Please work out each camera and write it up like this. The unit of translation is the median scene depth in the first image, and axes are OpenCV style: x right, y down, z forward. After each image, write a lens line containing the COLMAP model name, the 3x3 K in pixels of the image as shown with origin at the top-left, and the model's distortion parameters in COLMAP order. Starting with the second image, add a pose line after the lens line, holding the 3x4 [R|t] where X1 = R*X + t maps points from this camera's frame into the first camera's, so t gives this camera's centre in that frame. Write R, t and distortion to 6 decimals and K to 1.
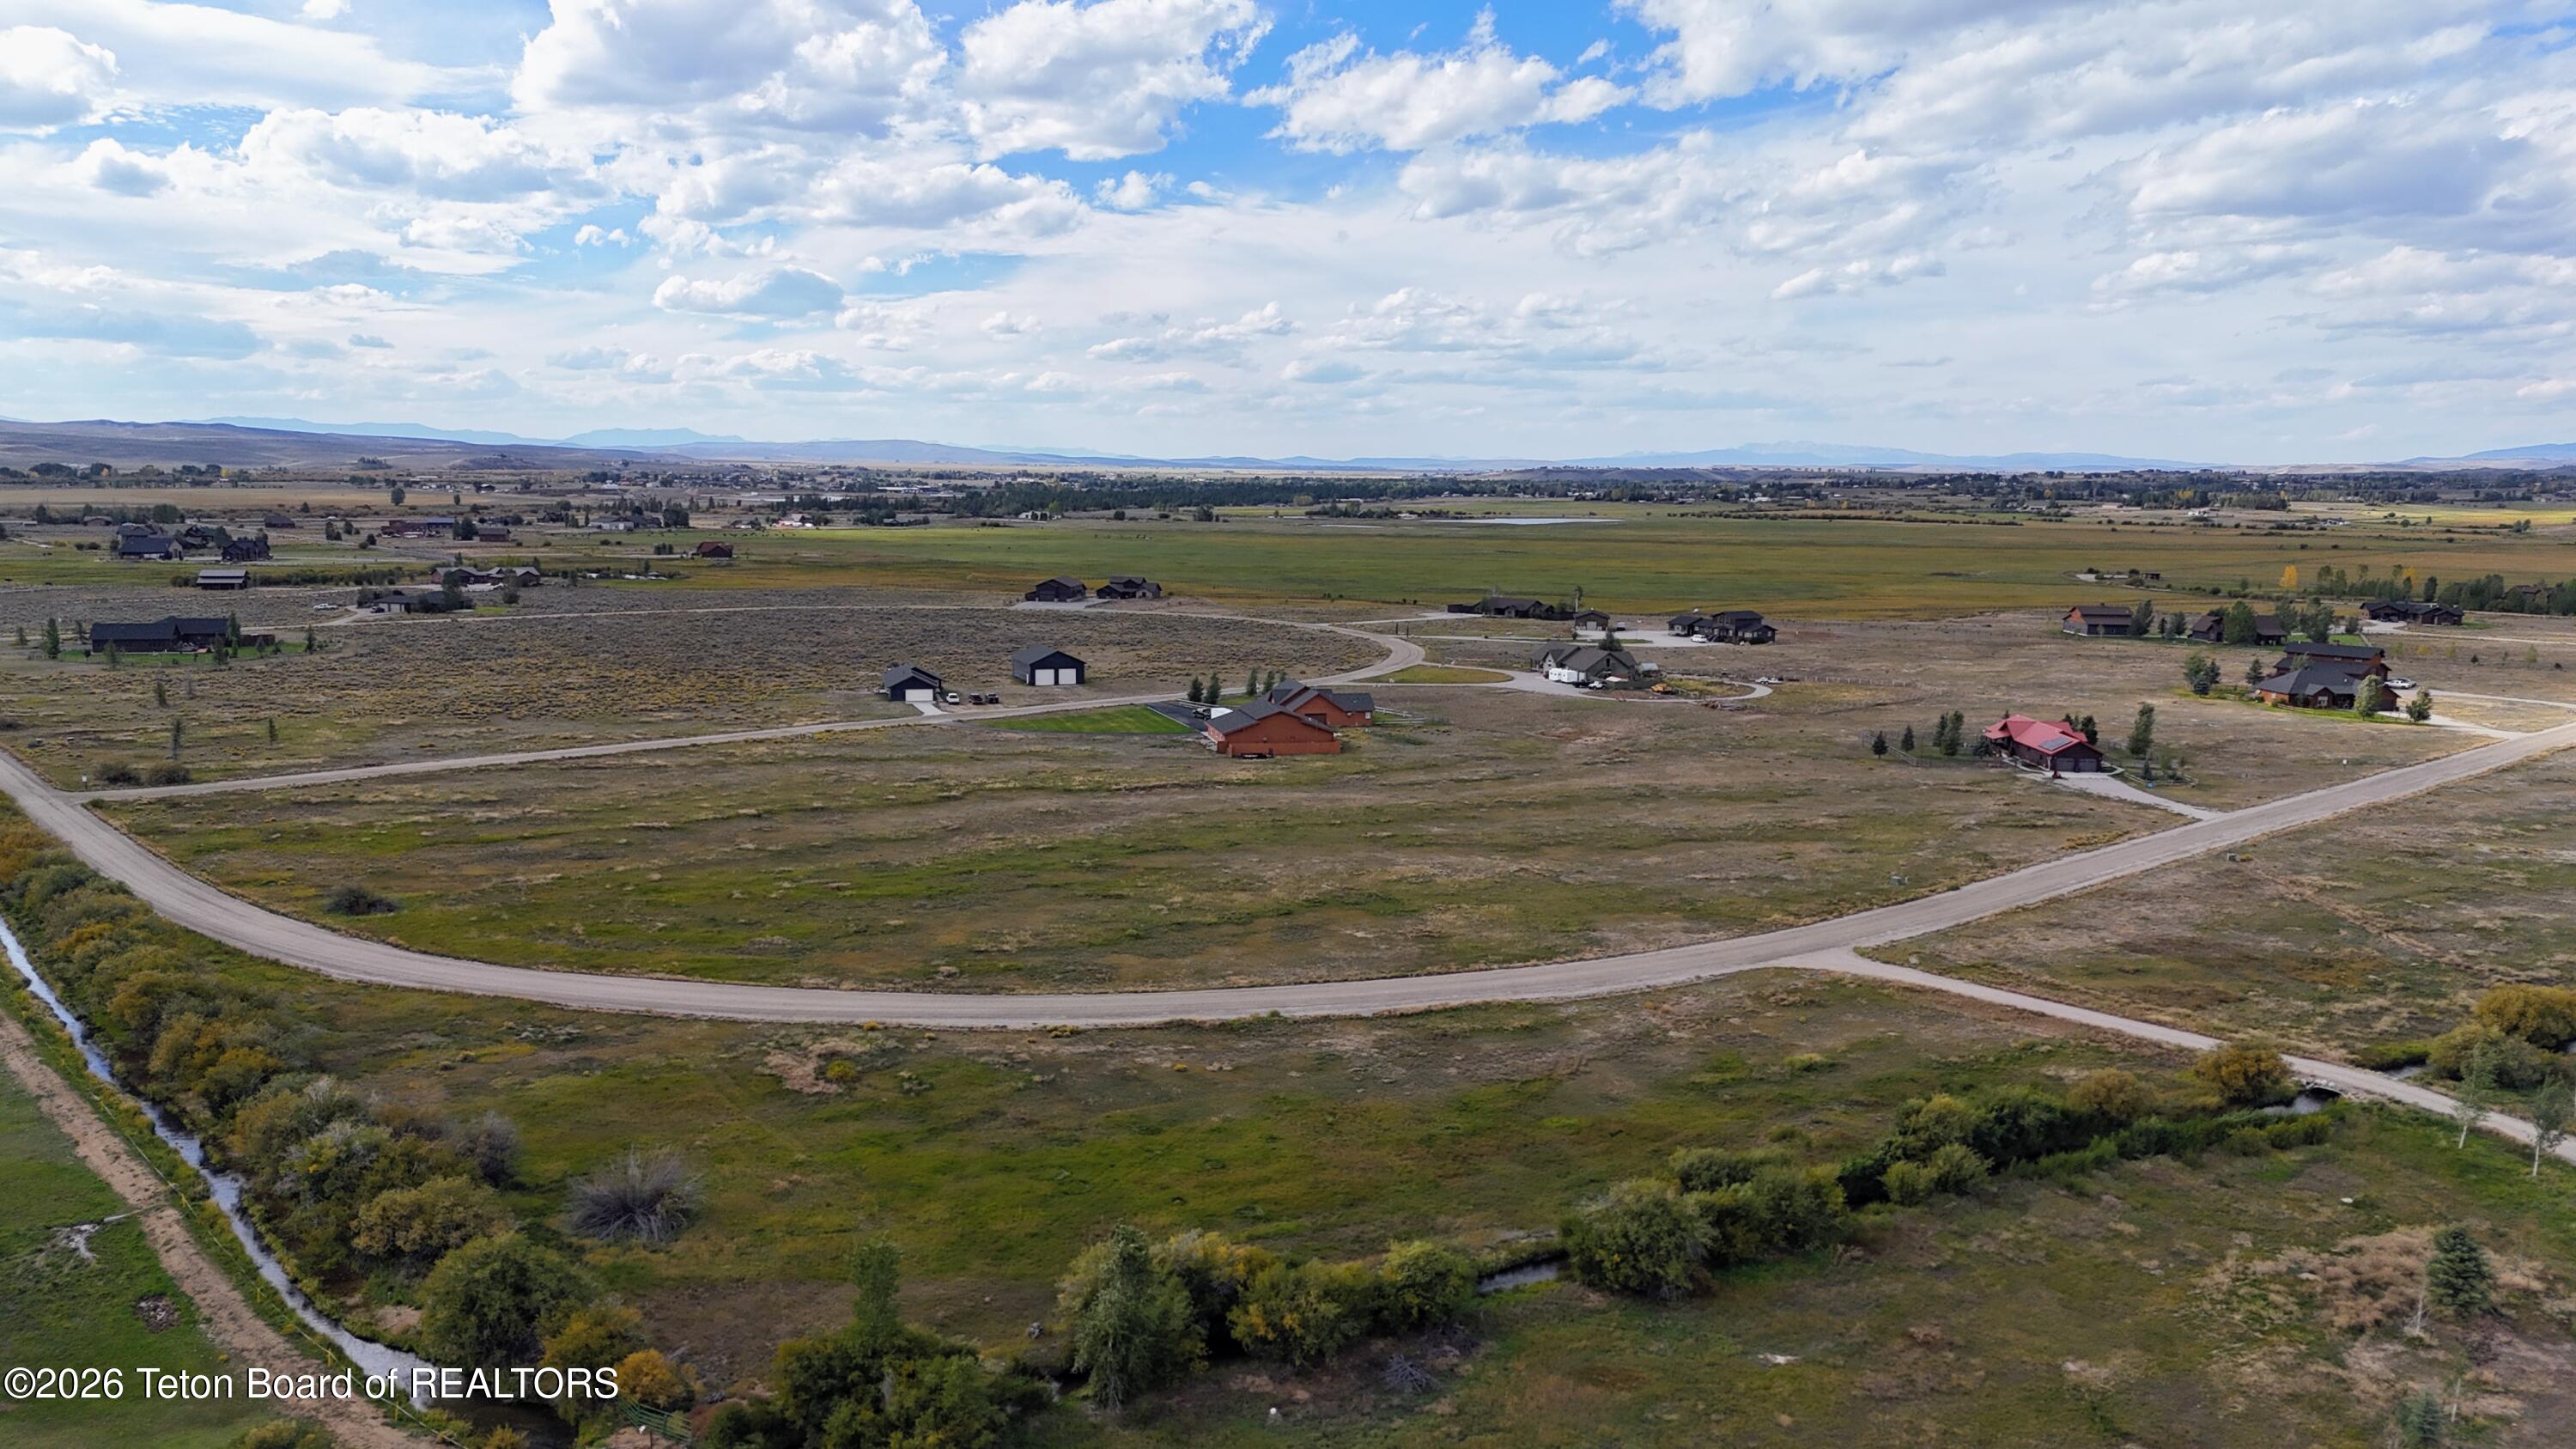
lens RADIAL K [[1871.0, 0, 1294.3], [0, 1871.0, 803.3], [0, 0, 1]] dist [0.082324, -0.093181]
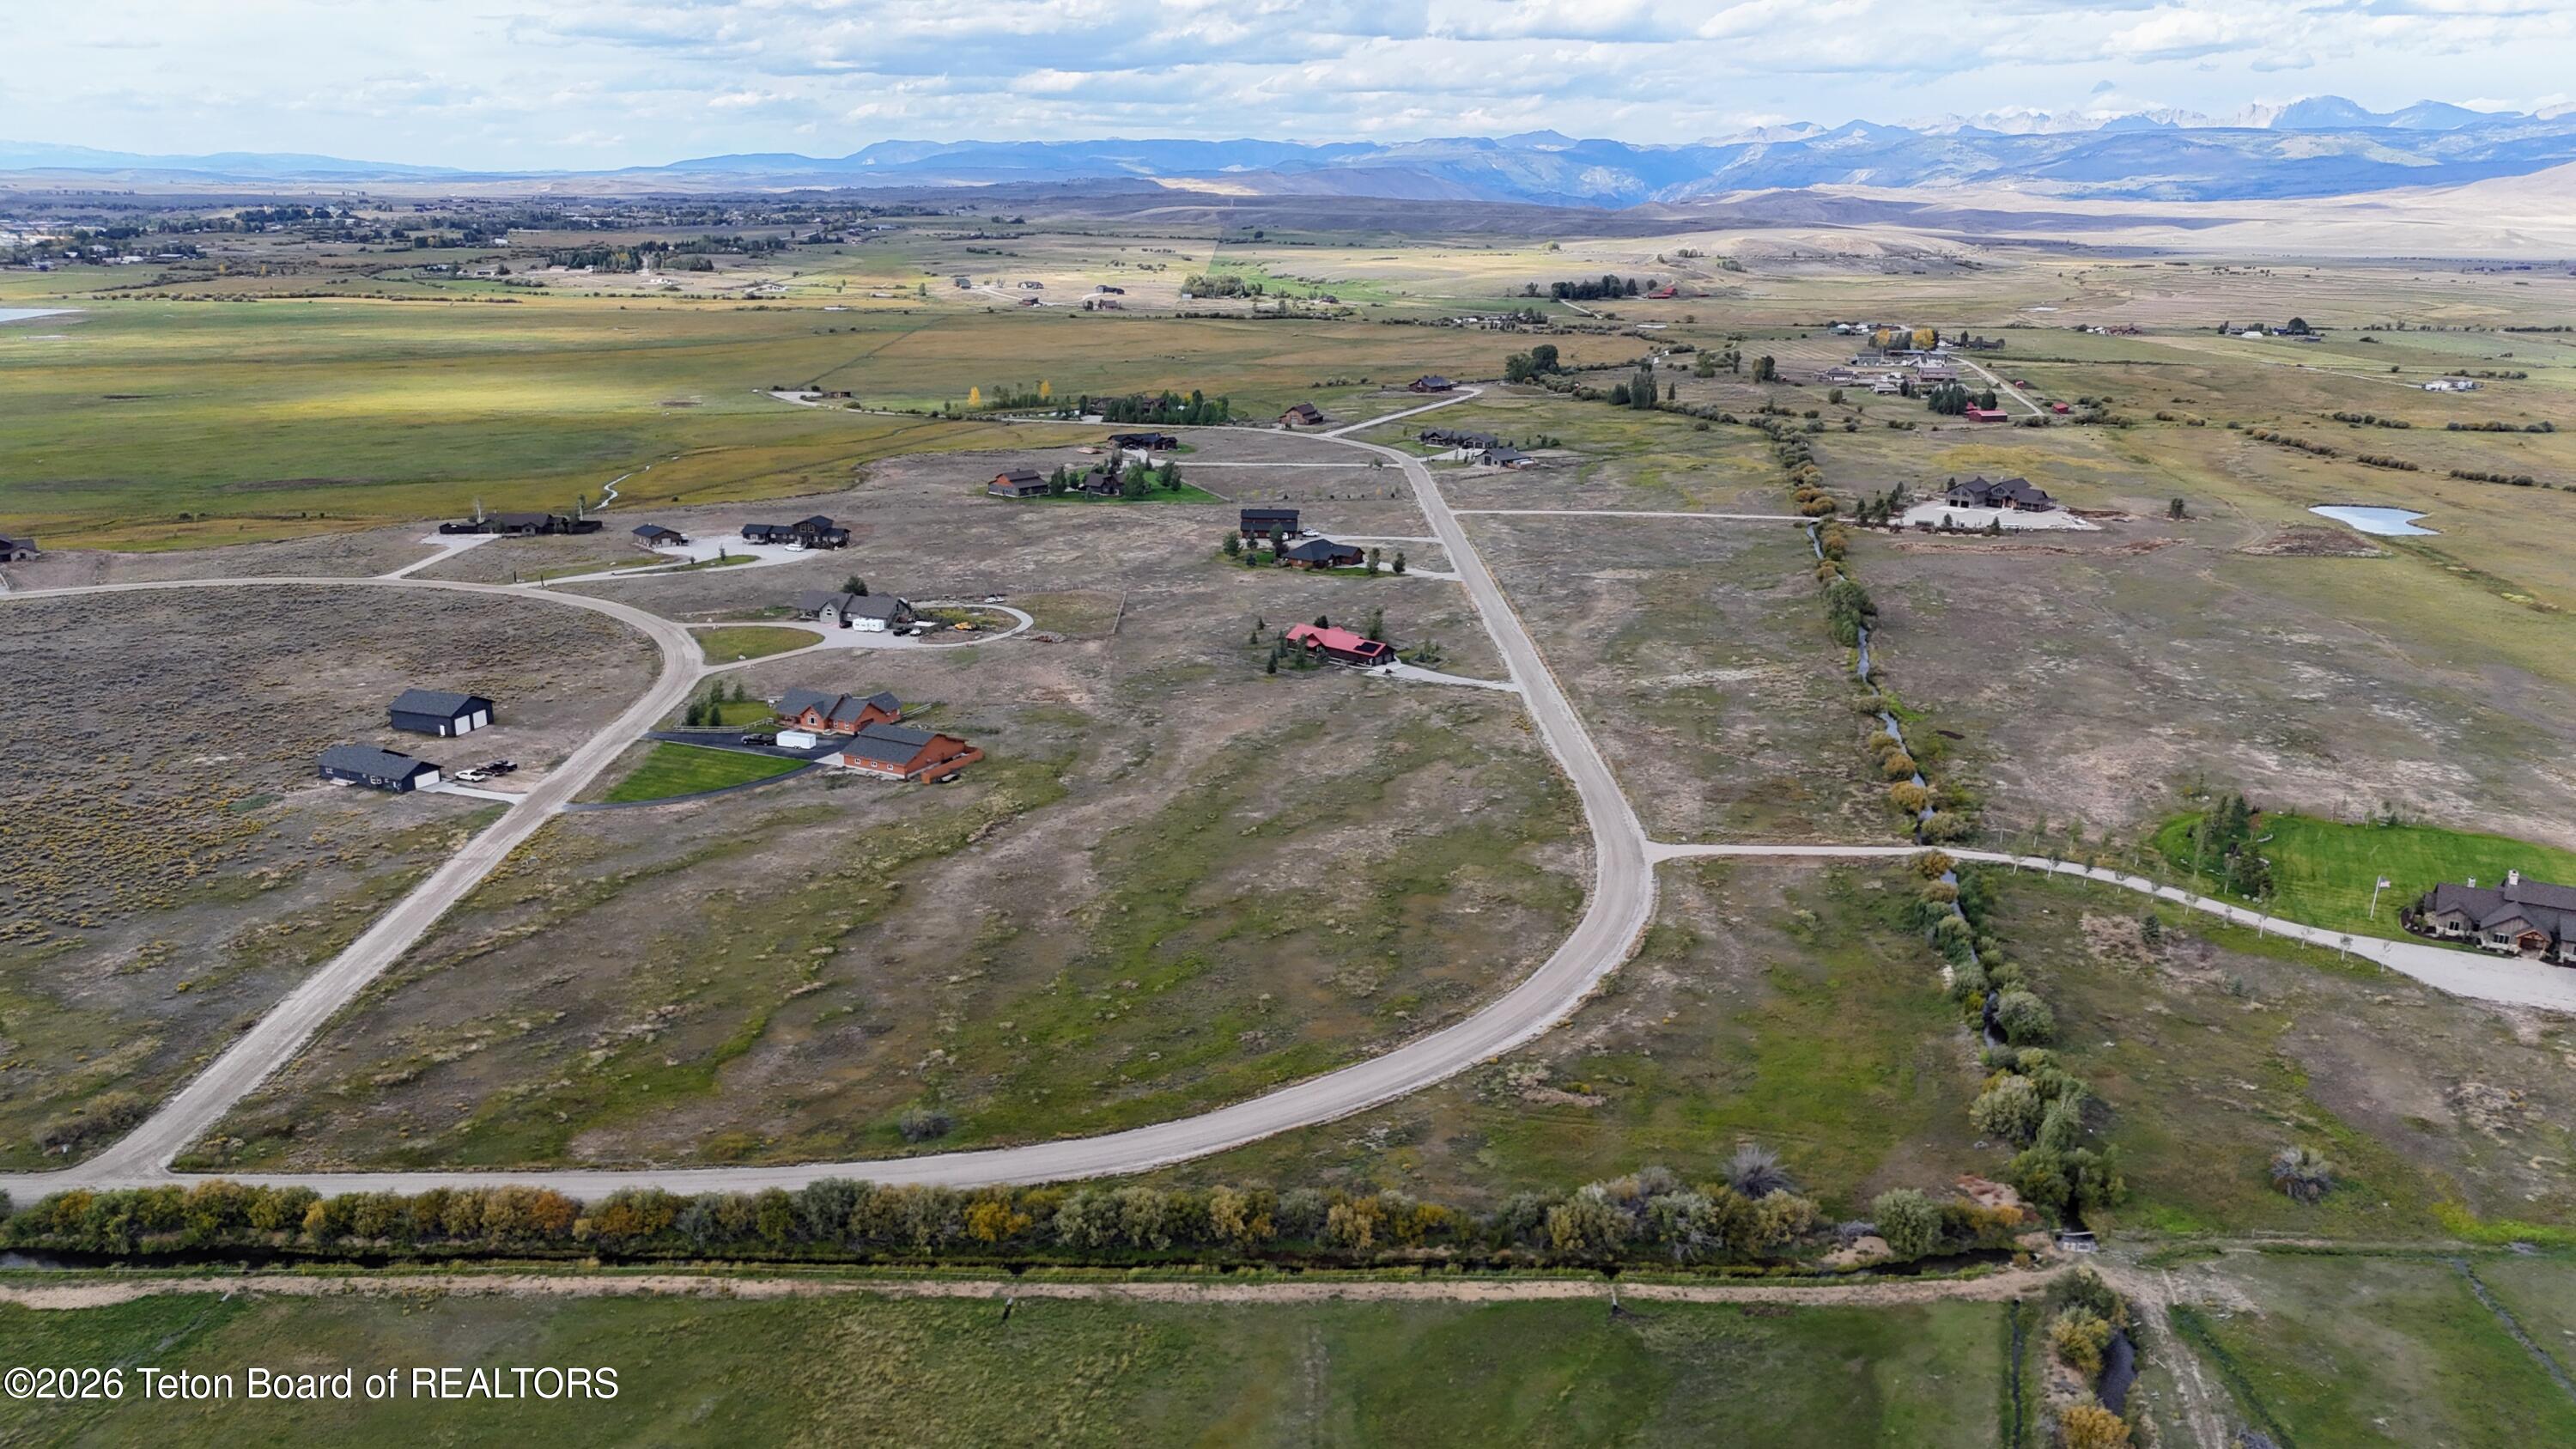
lens RADIAL K [[1885.7, 0, 1293.1], [0, 1885.7, 718.9], [0, 0, 1]] dist [0.080627, -0.090377]
pose [[0.656216, -0.207133, 0.725587, -0.563527], [0.130025, 0.978242, 0.161665, -0.173110], [-0.743286, -0.011742, 0.668870, 0.031332]]
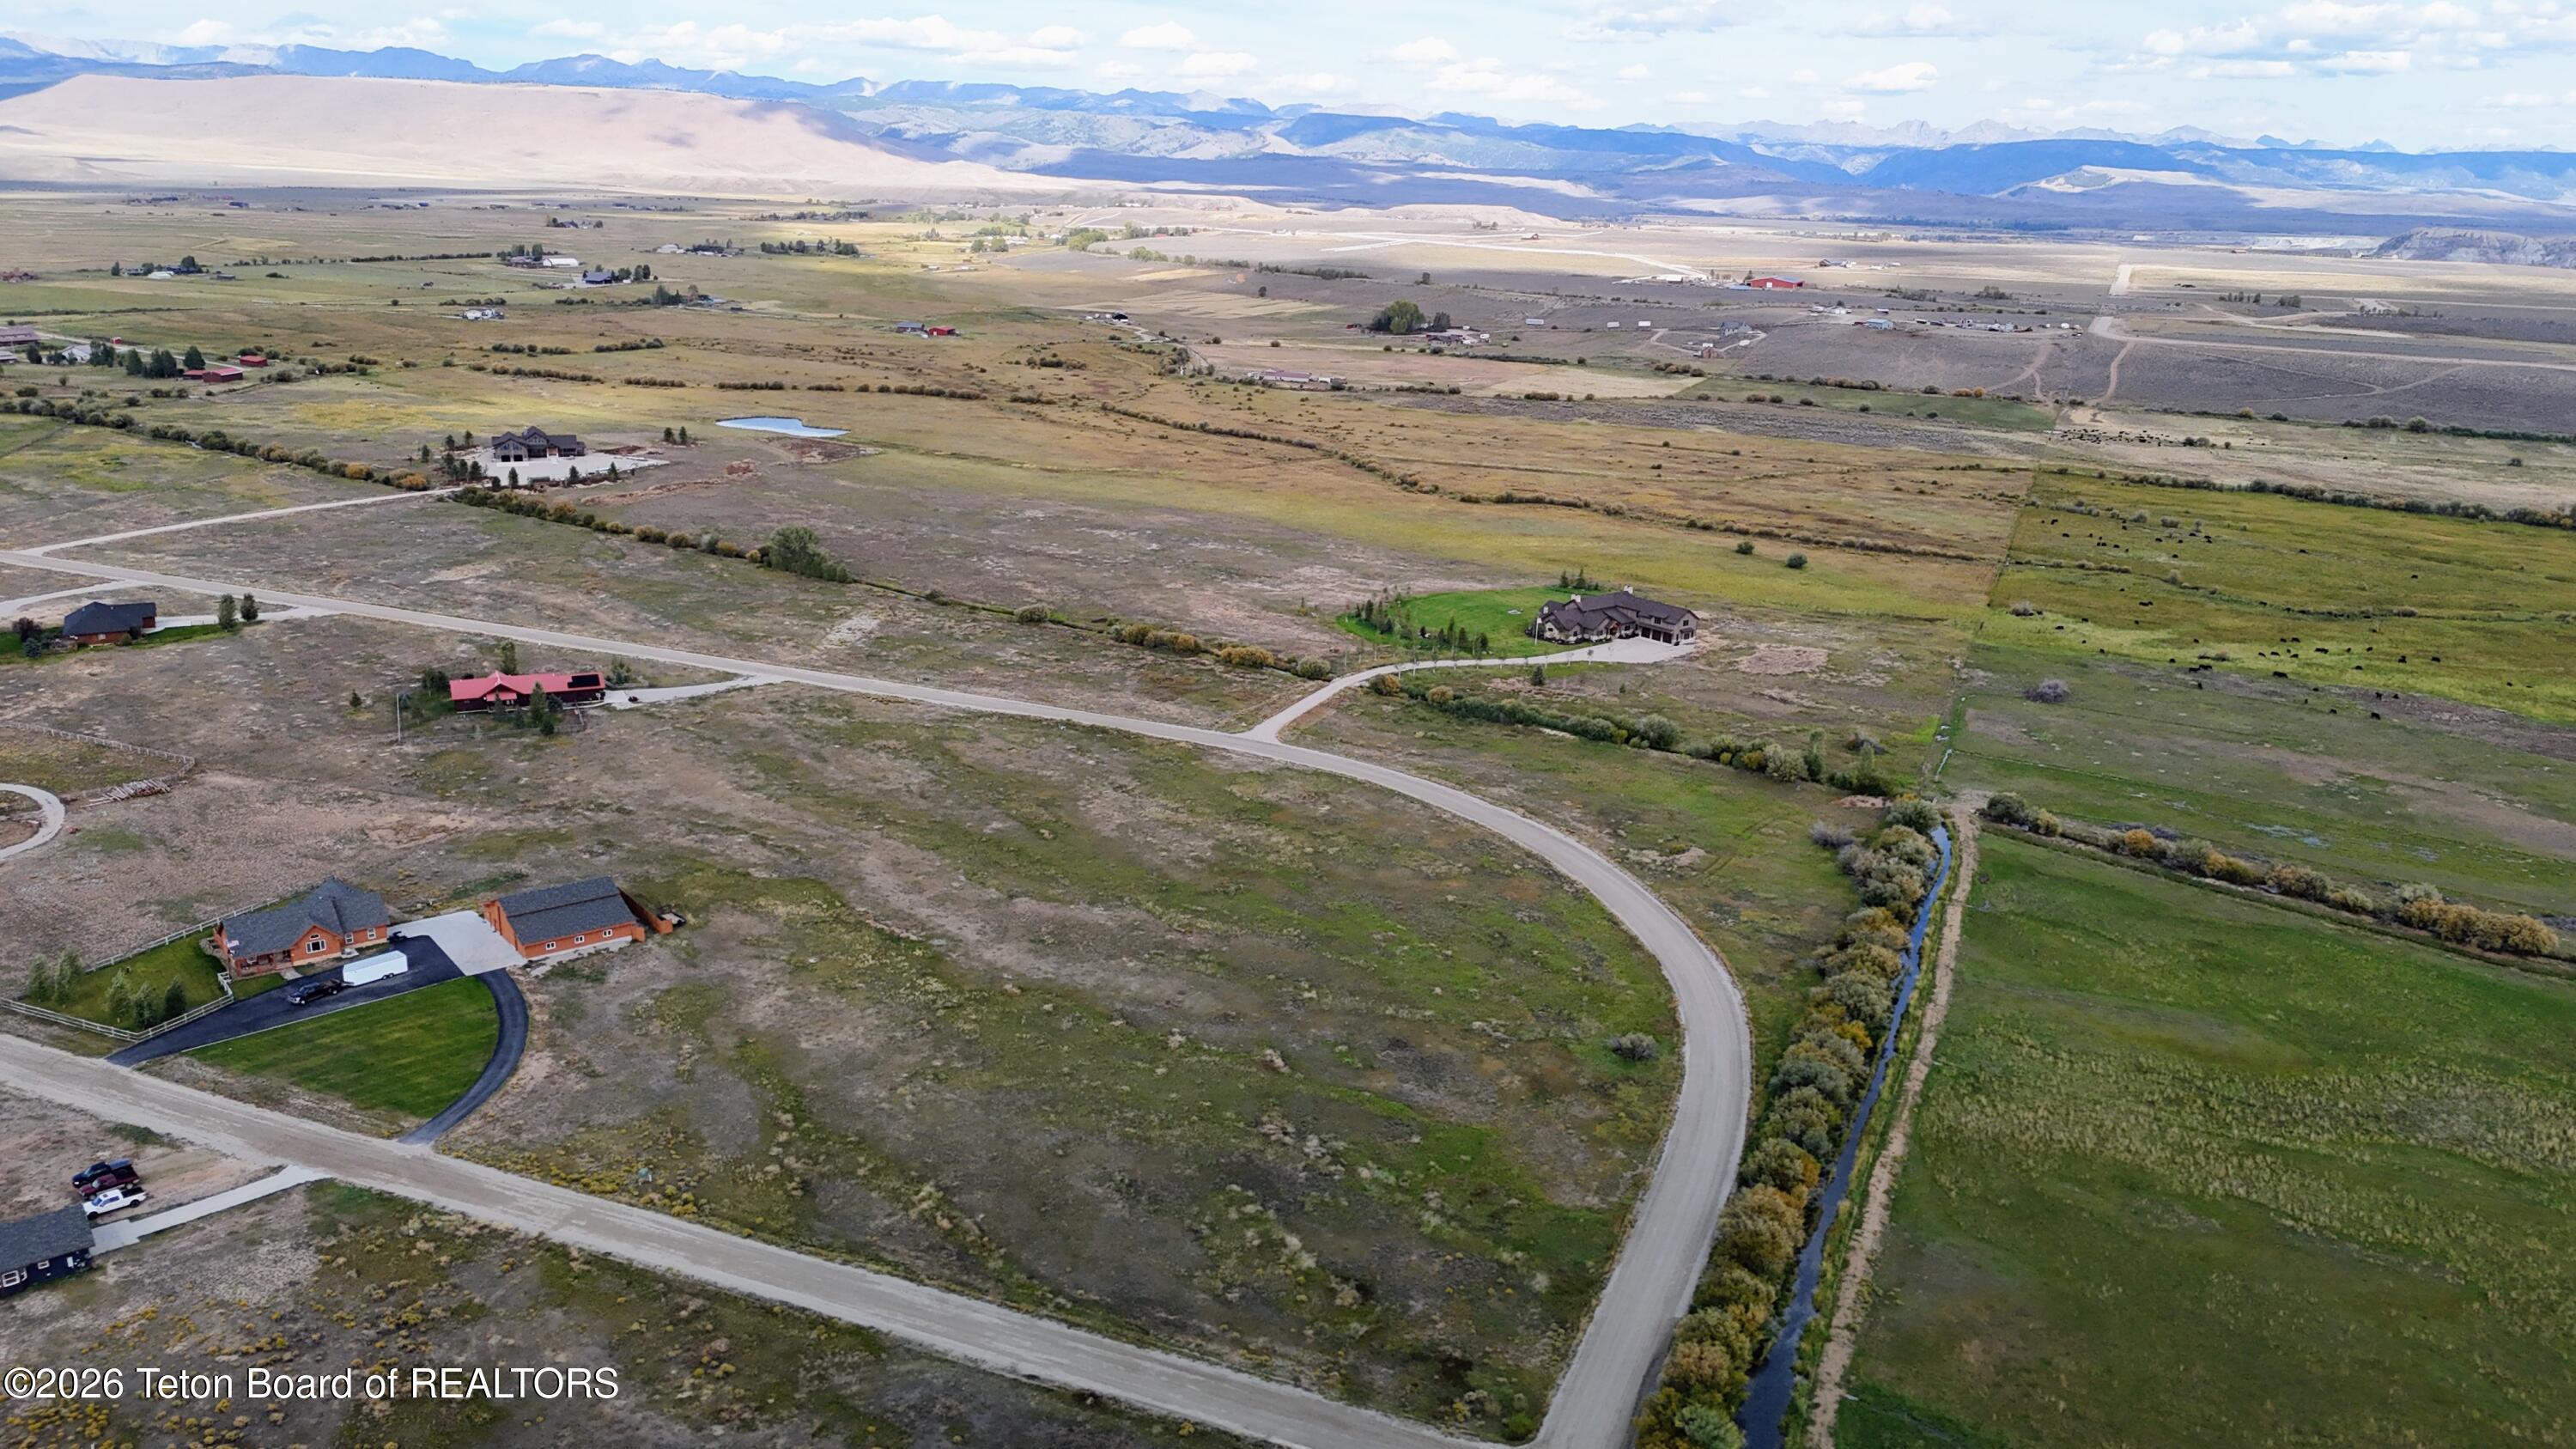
lens RADIAL K [[1885.7, 0, 1293.1], [0, 1885.7, 718.9], [0, 0, 1]] dist [0.080627, -0.090377]
pose [[-0.423467, -0.275002, 0.863162, -0.708329], [0.127081, 0.925357, 0.357163, -0.313102], [-0.896954, 0.260938, -0.356911, 0.793638]]
